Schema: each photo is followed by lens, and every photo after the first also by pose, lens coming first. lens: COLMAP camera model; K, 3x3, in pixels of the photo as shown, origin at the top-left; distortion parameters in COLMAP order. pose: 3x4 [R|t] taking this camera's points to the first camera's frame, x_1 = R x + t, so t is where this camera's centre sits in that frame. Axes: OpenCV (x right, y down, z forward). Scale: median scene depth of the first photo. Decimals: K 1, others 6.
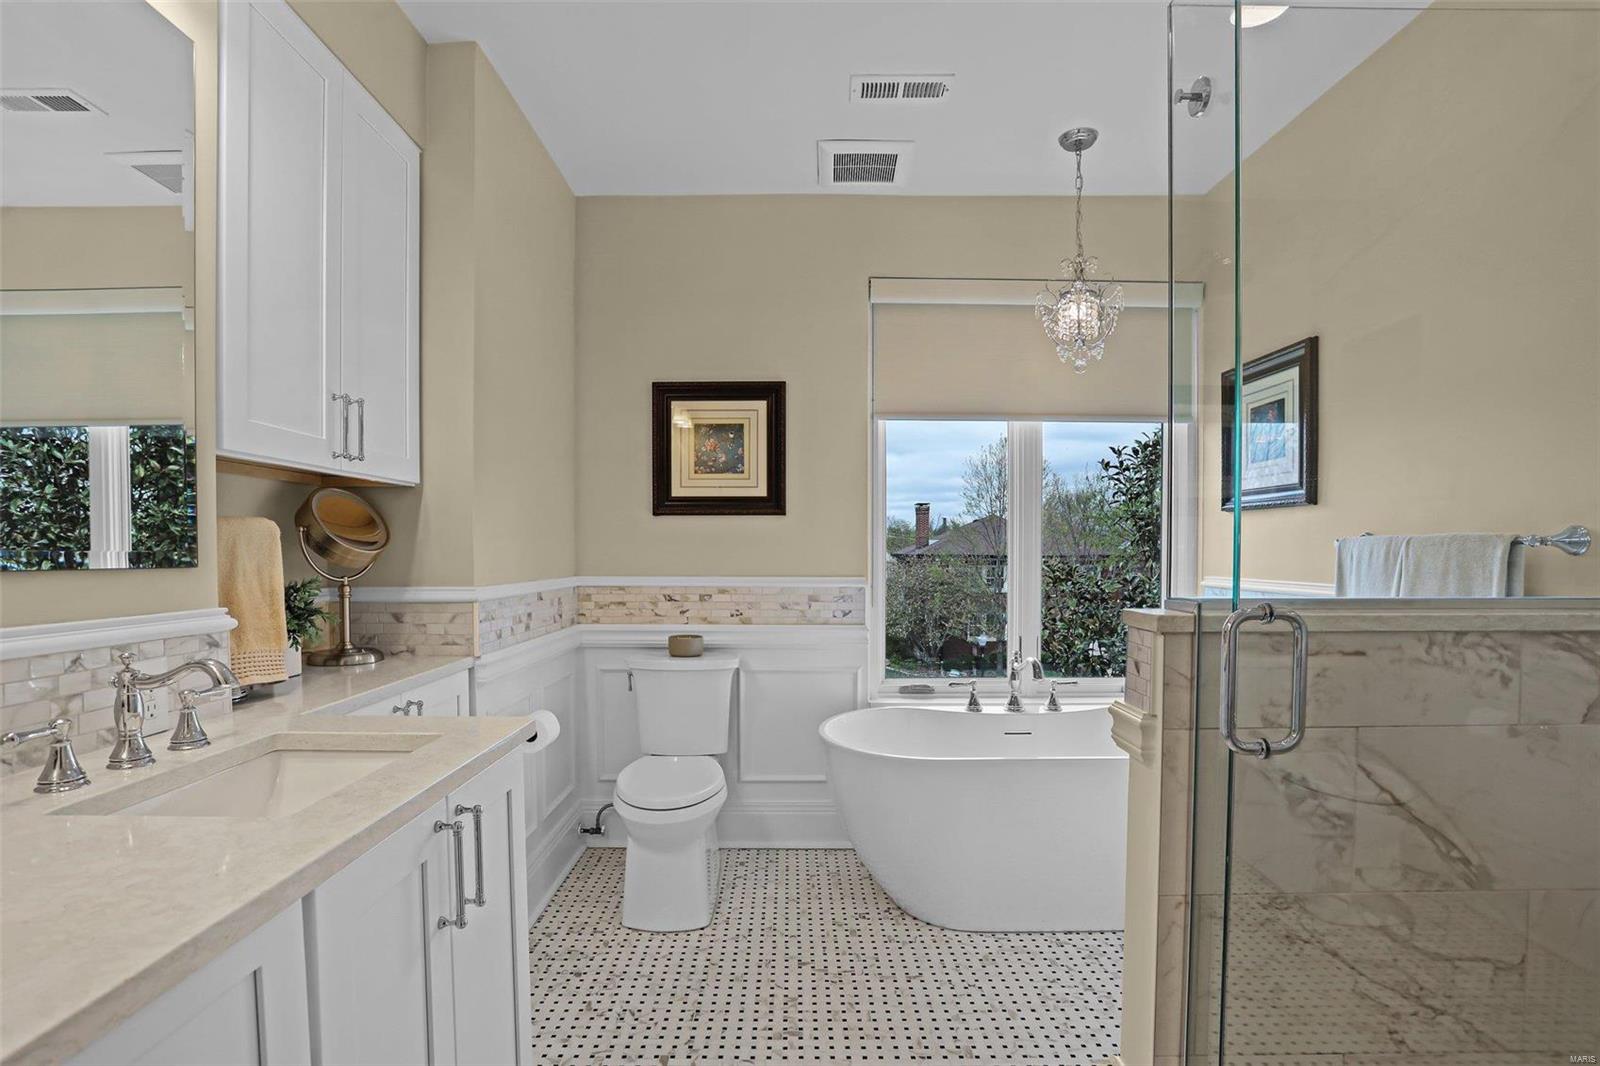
lens RADIAL K [[806.2, 0, 797.5], [0, 806.2, 586.4], [0, 0, 1]] dist [-0.082653, 0.041946]
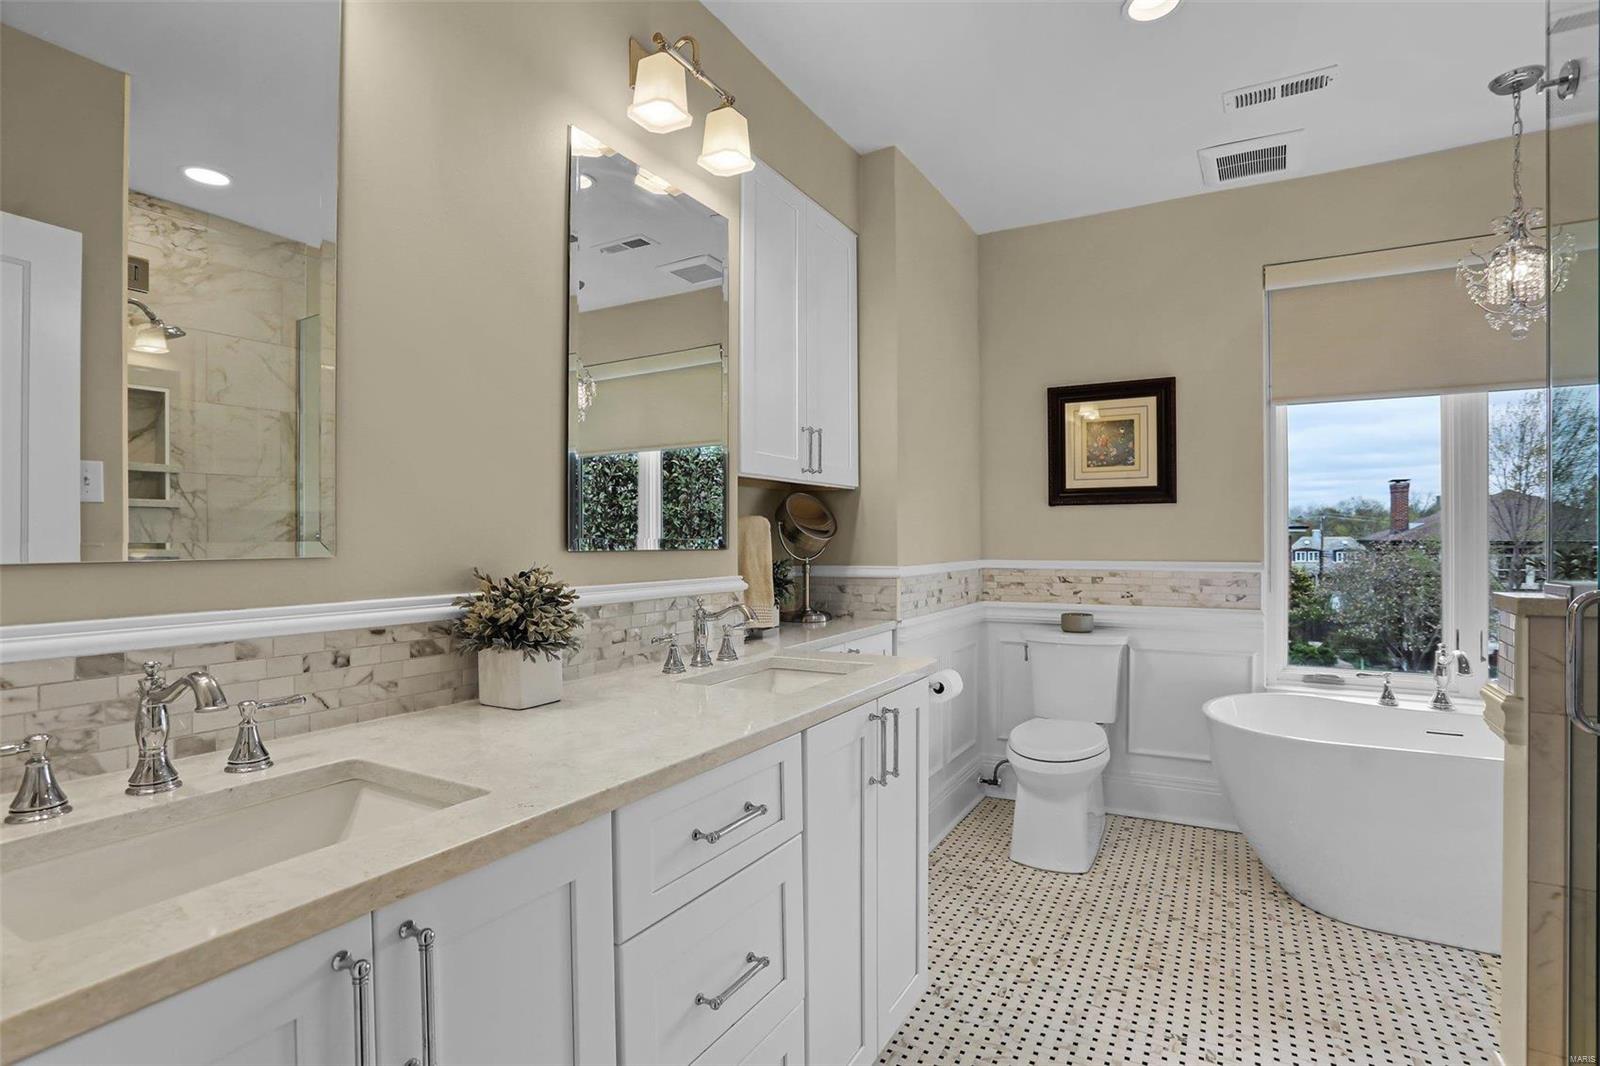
lens RADIAL K [[811.9, 0, 804.6], [0, 811.9, 539.6], [0, 0, 1]] dist [-0.086283, 0.041402]
pose [[0.877513, -0.003939, -0.479536, 0.074895], [-0.016205, 0.999152, -0.037859, 0.008322], [0.479278, 0.040993, 0.876705, -0.183840]]
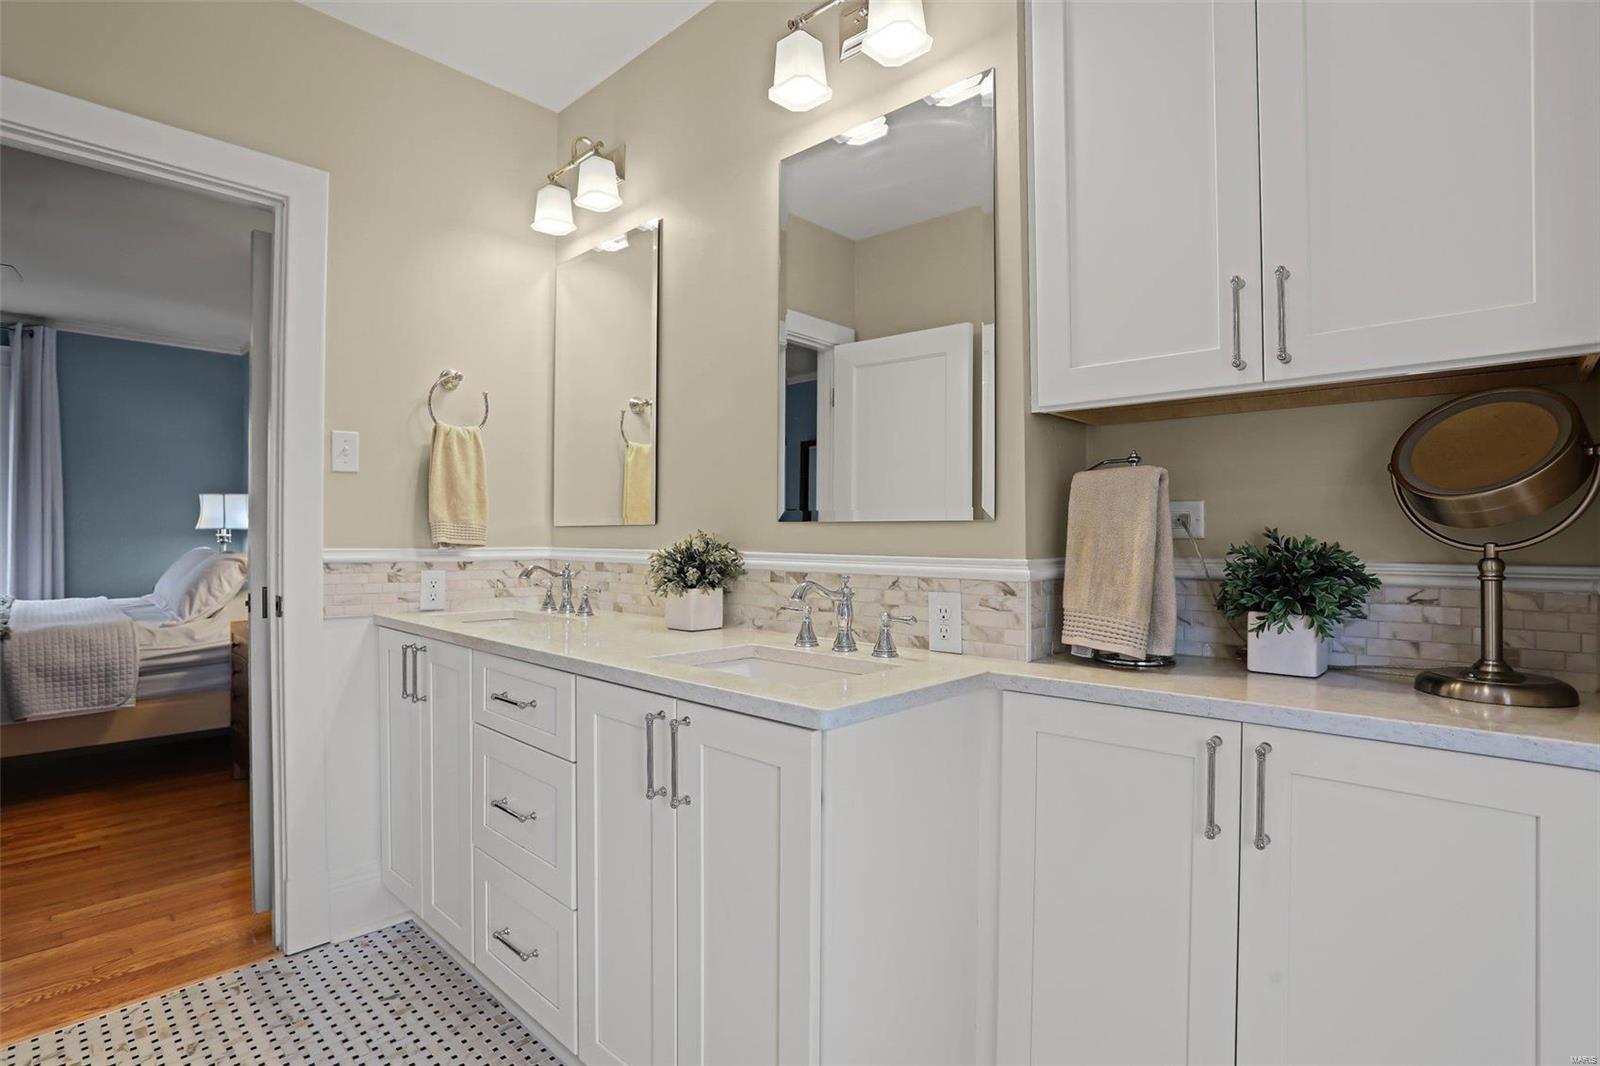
lens RADIAL K [[811.9, 0, 804.6], [0, 811.9, 539.6], [0, 0, 1]] dist [-0.086283, 0.041402]
pose [[-0.700546, 0.002294, -0.713604, 0.113215], [-0.032133, 0.998879, 0.034756, -0.013053], [0.712883, 0.047279, -0.699687, 0.826251]]
